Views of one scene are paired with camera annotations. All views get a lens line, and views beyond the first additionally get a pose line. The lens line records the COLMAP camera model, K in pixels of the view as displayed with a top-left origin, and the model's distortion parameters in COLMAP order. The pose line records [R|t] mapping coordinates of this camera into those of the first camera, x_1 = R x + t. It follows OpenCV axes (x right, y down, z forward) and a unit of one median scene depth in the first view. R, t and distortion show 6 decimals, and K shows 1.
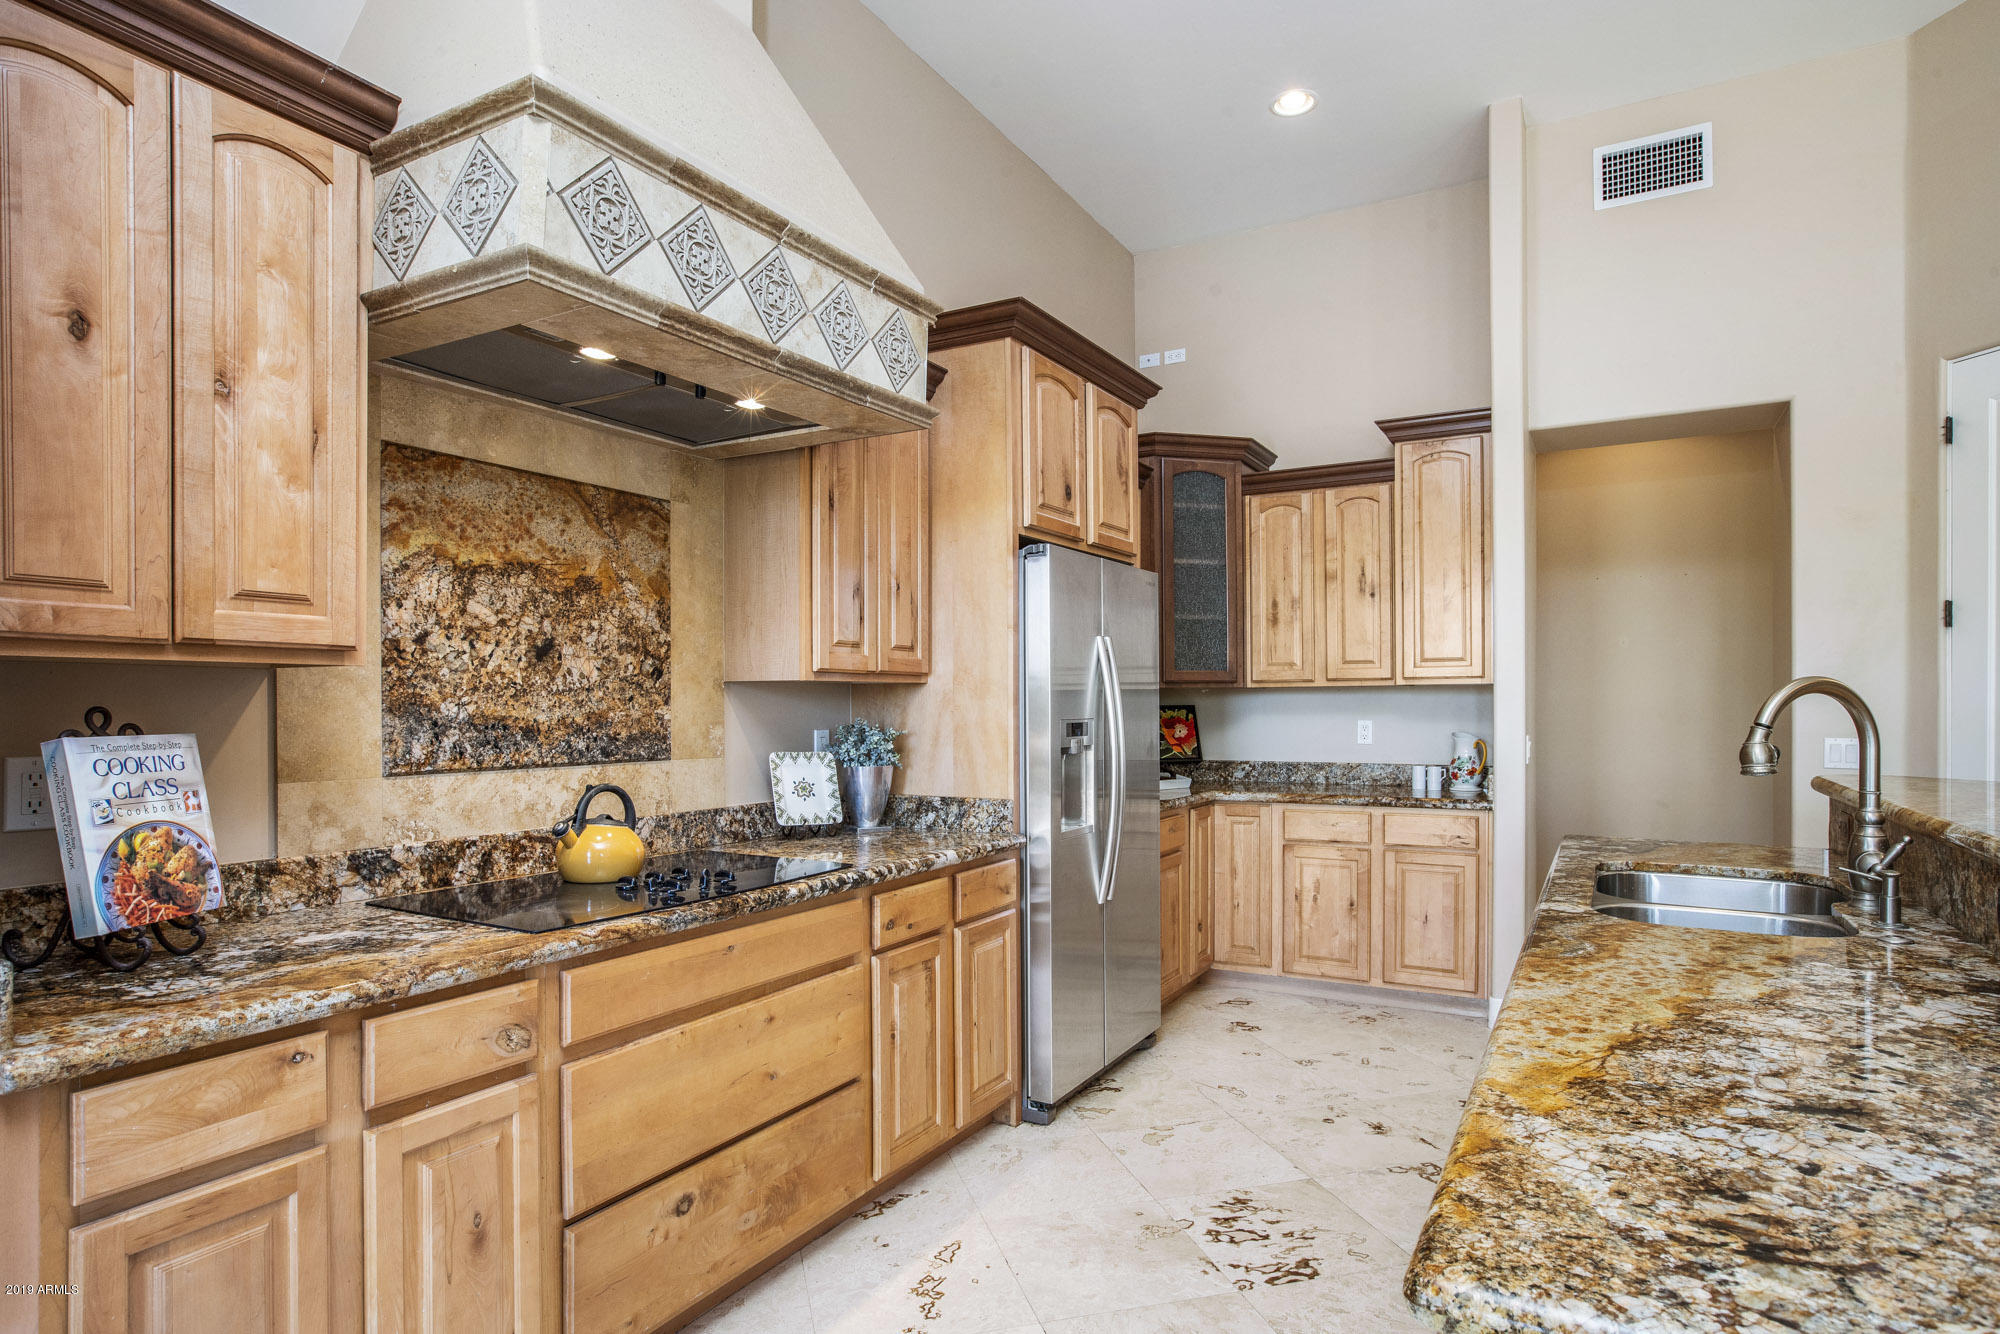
lens RADIAL K [[1097.7, 0, 992.3], [0, 1097.7, 709.5], [0, 0, 1]] dist [-0.048159, 0.036563]
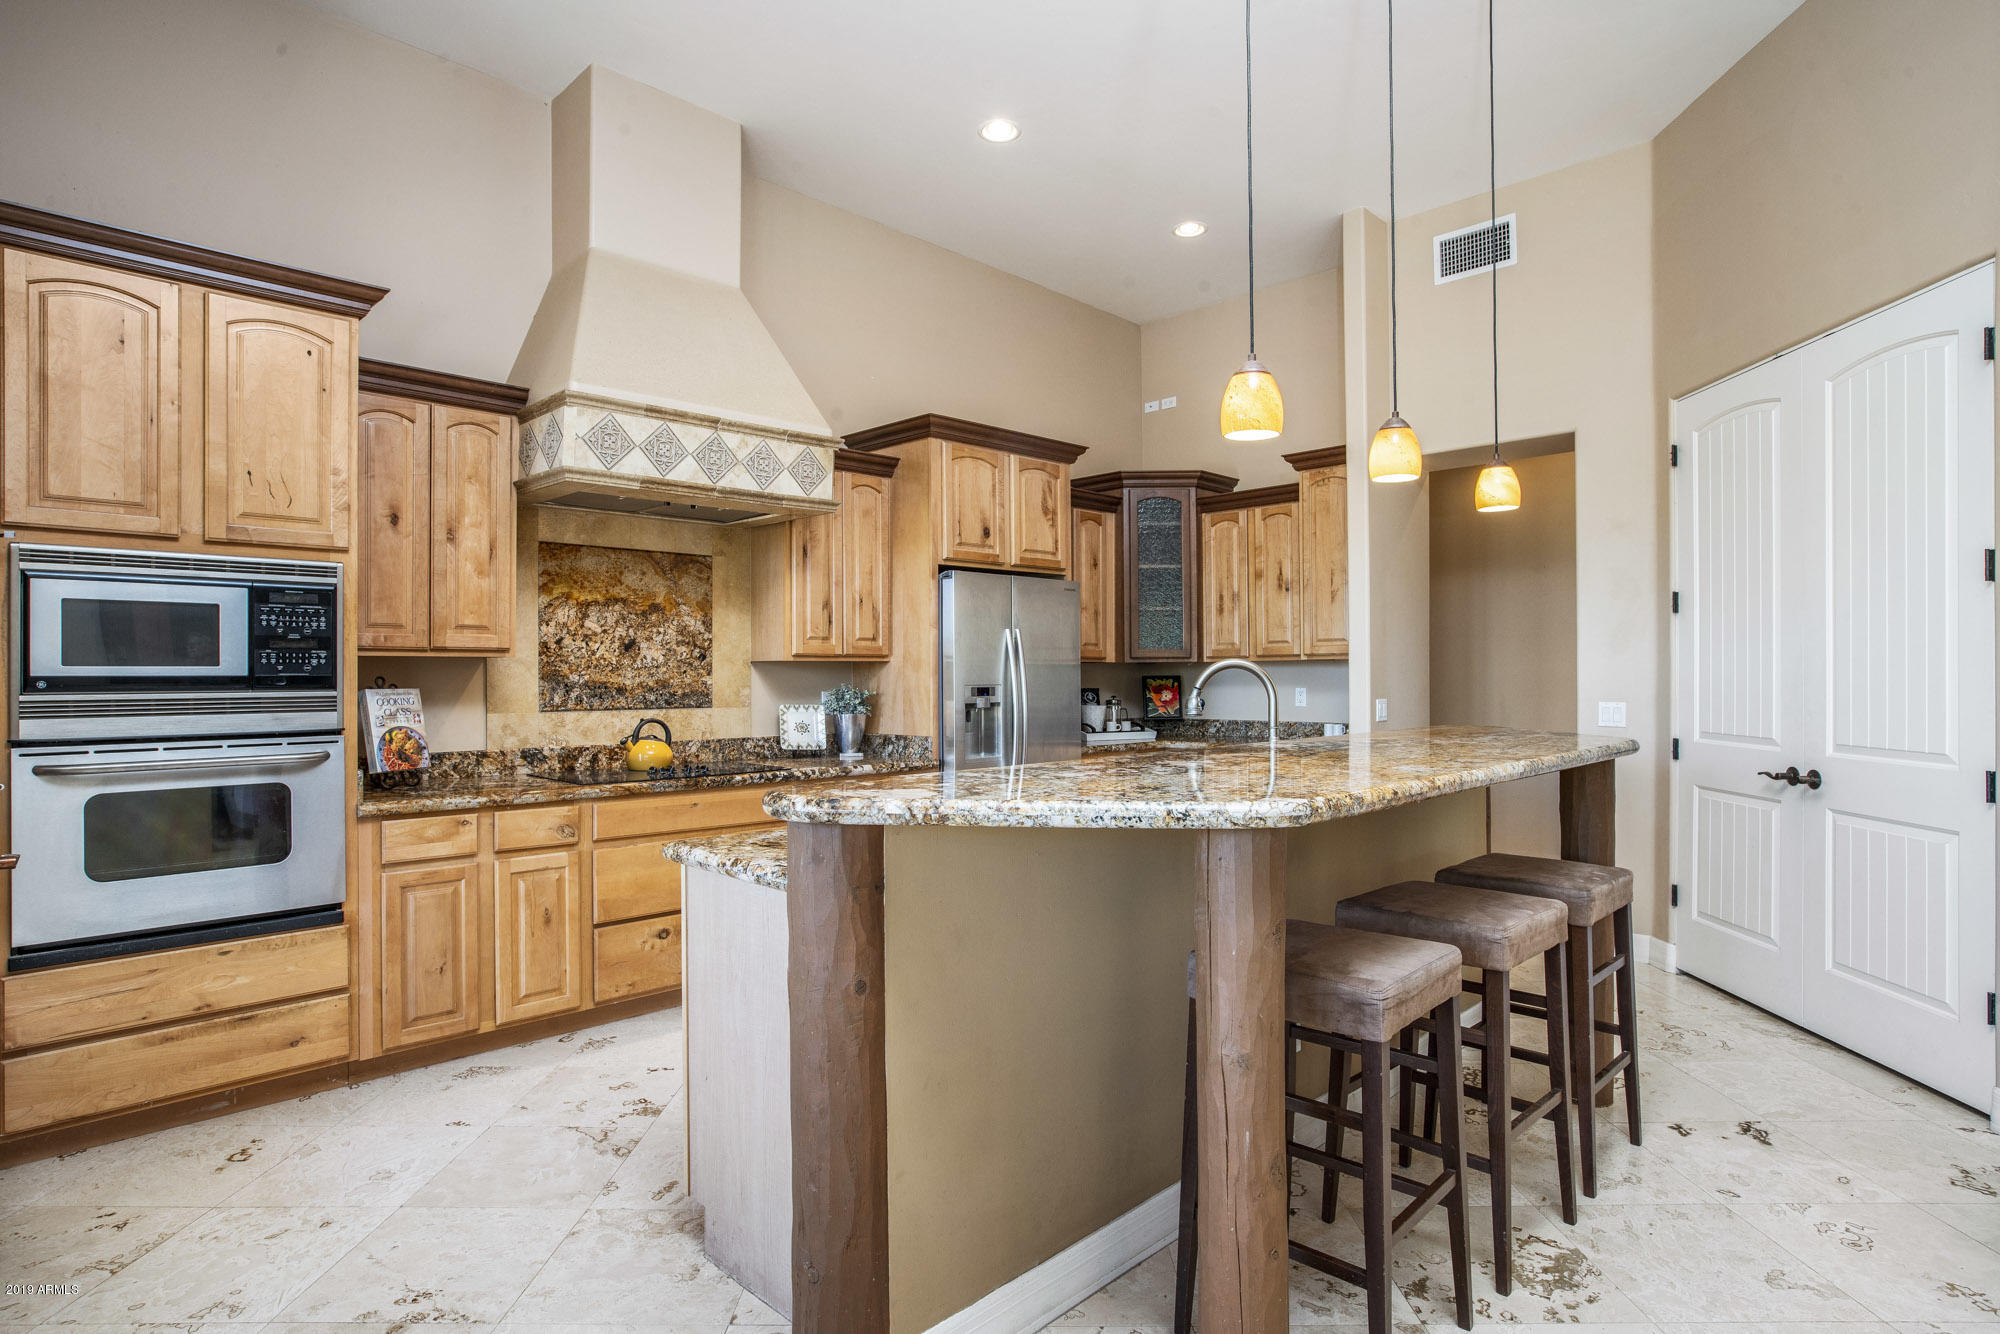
lens RADIAL K [[1064.9, 0, 983.9], [0, 1064.9, 672.4], [0, 0, 1]] dist [-0.056974, 0.044101]
pose [[0.963106, -0.000905, -0.269121, 0.633130], [-0.000961, 0.999976, -0.006799, 0.002091], [0.269121, 0.006807, 0.963082, -0.543637]]
